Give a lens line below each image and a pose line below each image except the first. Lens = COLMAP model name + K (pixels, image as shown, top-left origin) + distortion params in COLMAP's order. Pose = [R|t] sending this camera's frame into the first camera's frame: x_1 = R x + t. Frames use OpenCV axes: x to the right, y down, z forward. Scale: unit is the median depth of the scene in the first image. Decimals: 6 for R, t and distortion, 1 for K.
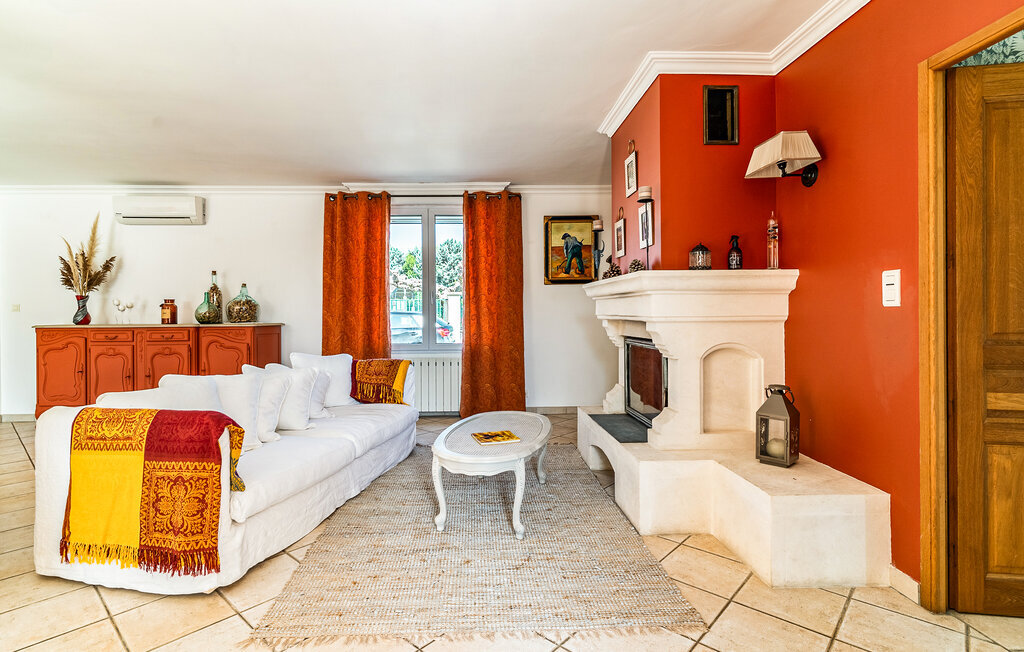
lens RADIAL K [[497.4, 0, 485.9], [0, 497.4, 315.1], [0, 0, 1]] dist [0.004148, -0.000167]
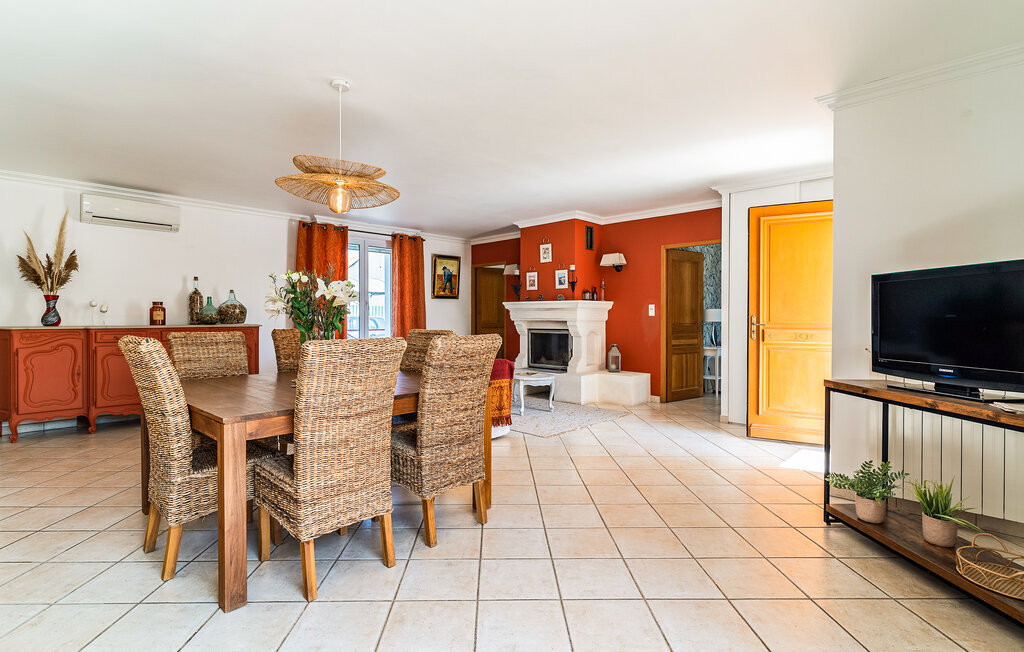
lens RADIAL K [[497.4, 0, 503.5], [0, 497.4, 320.4], [0, 0, 1]] dist [0.004148, -0.000167]
pose [[0.722520, 0.003222, 0.691343, -0.830779], [-0.001529, 0.999994, -0.003062, 0.009626], [-0.691349, 0.001155, 0.722520, -0.266385]]
